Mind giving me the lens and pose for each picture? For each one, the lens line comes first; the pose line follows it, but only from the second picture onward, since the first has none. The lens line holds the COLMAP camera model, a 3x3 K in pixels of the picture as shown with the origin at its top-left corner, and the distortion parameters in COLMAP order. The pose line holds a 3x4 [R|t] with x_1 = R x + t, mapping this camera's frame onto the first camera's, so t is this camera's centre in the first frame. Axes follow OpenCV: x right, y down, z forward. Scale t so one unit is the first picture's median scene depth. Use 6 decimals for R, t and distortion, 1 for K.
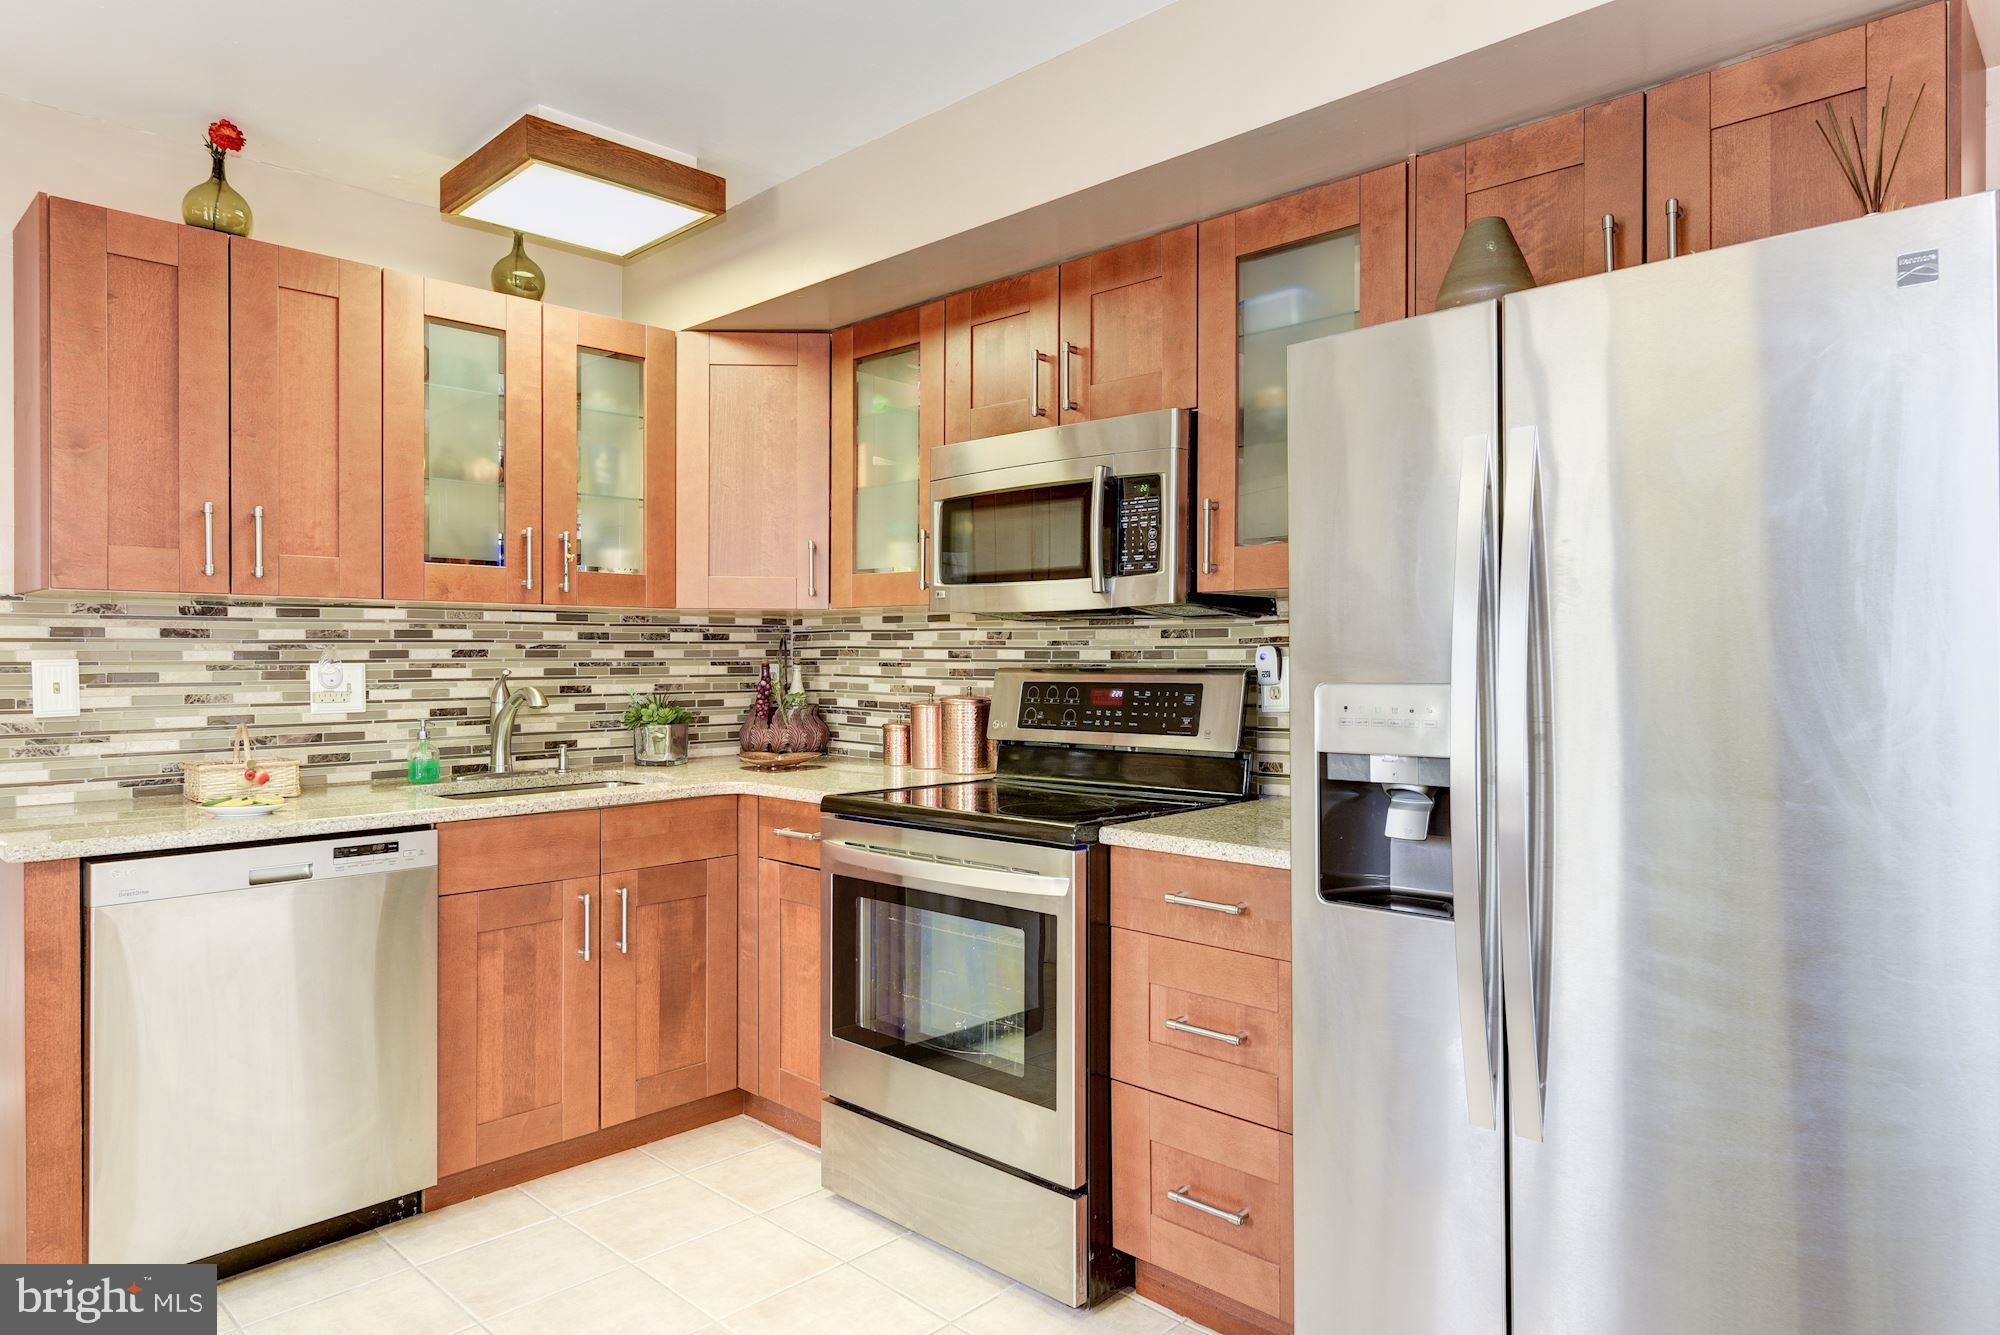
lens RADIAL K [[1207.4, 0, 998.3], [0, 1207.4, 662.1], [0, 0, 1]] dist [0.004111, 0.002123]
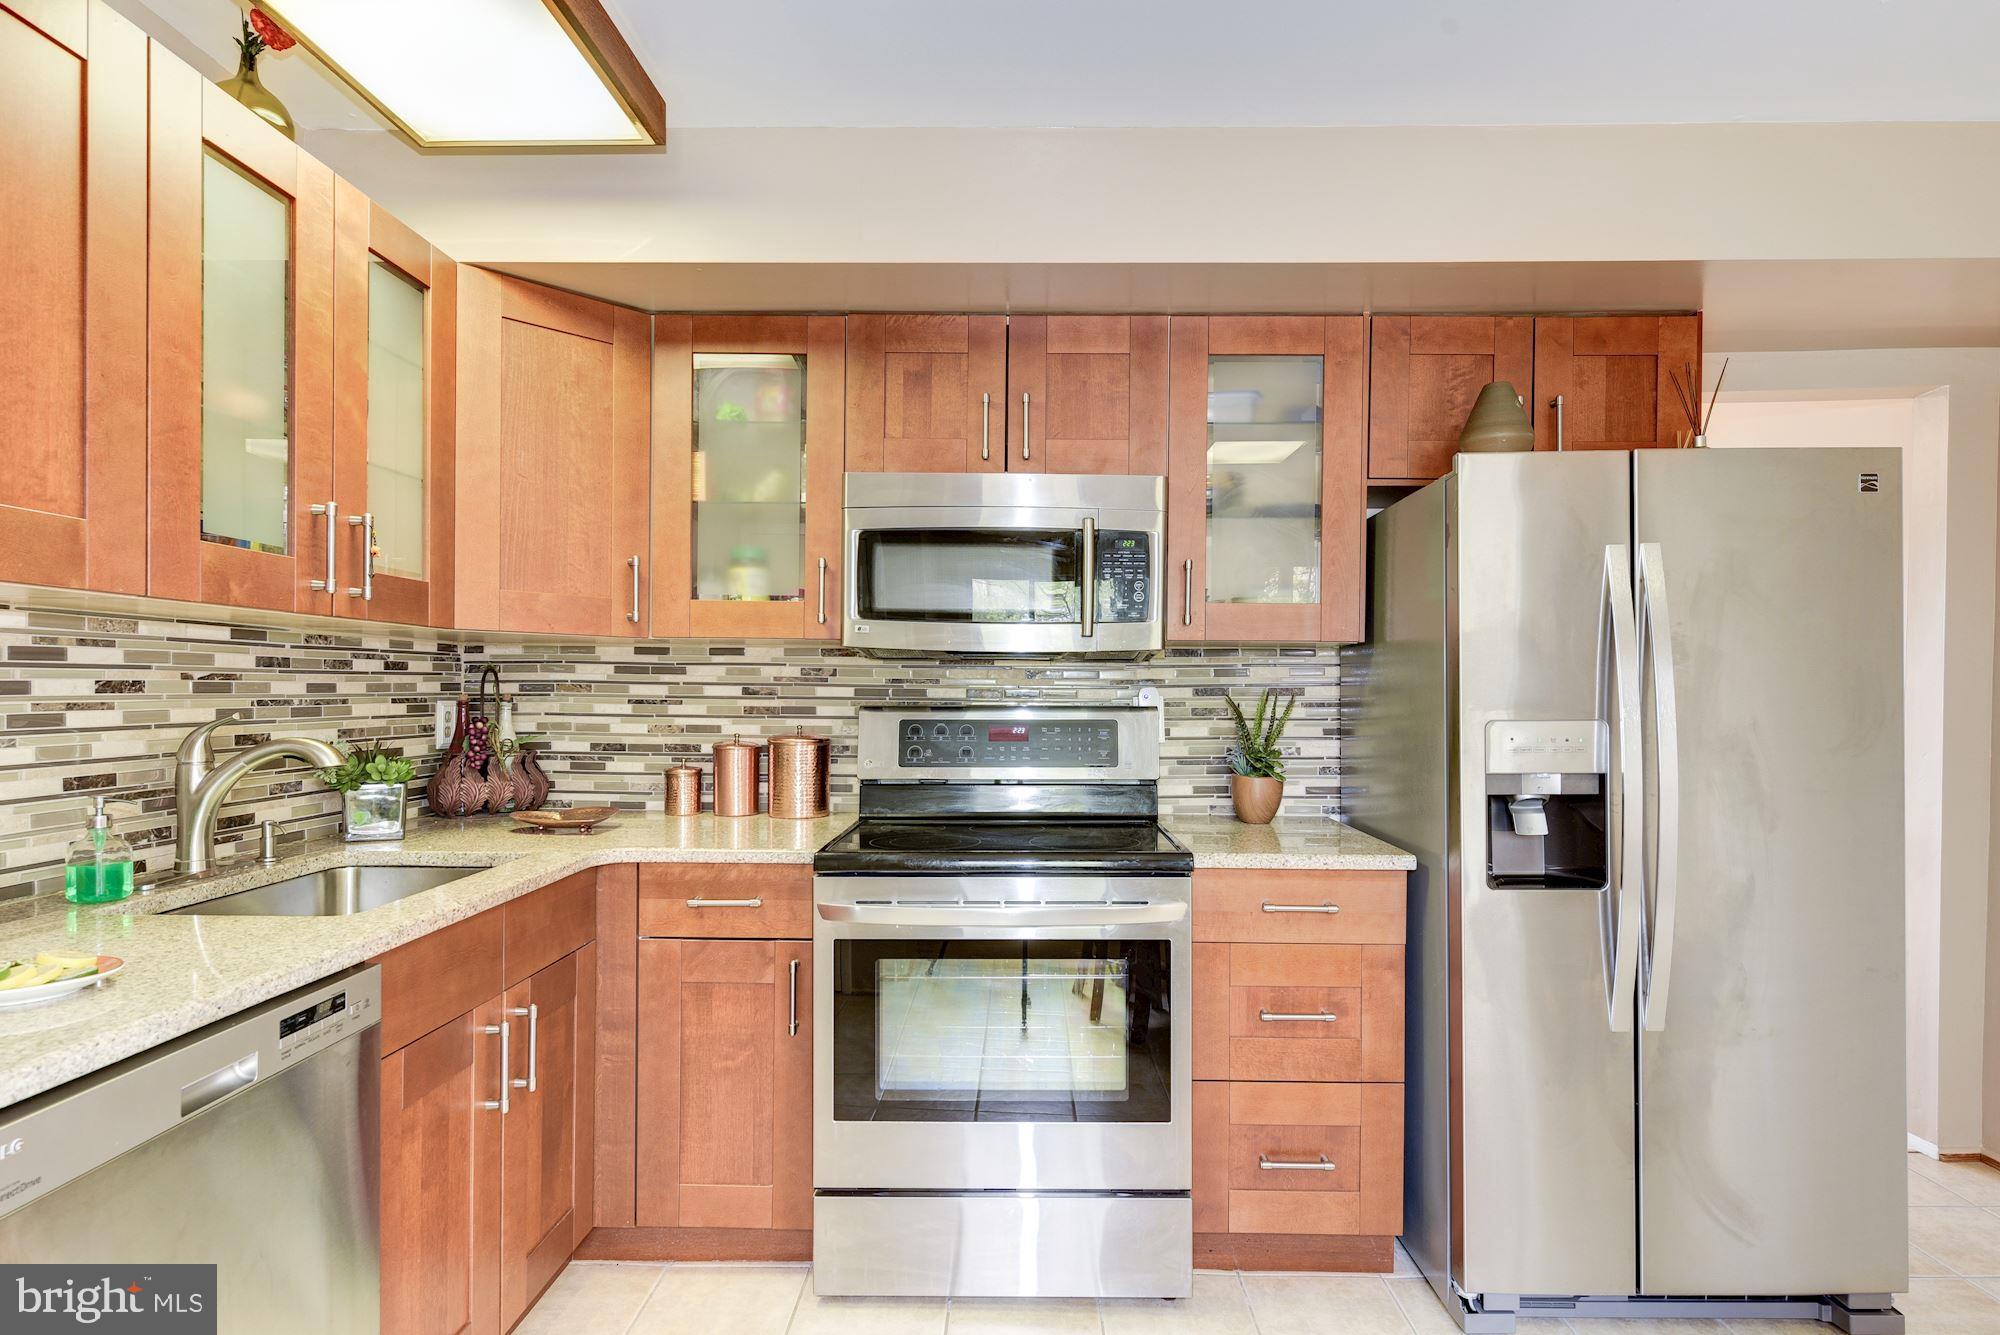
lens RADIAL K [[1059.1, 0, 1020.1], [0, 1059.1, 699.7], [0, 0, 1]] dist [0.004400, 0.000359]
pose [[0.730429, -0.000692, 0.682989, -0.460829], [-0.003548, 0.999982, 0.004807, -0.004577], [-0.682980, -0.005934, 0.730413, 0.272067]]
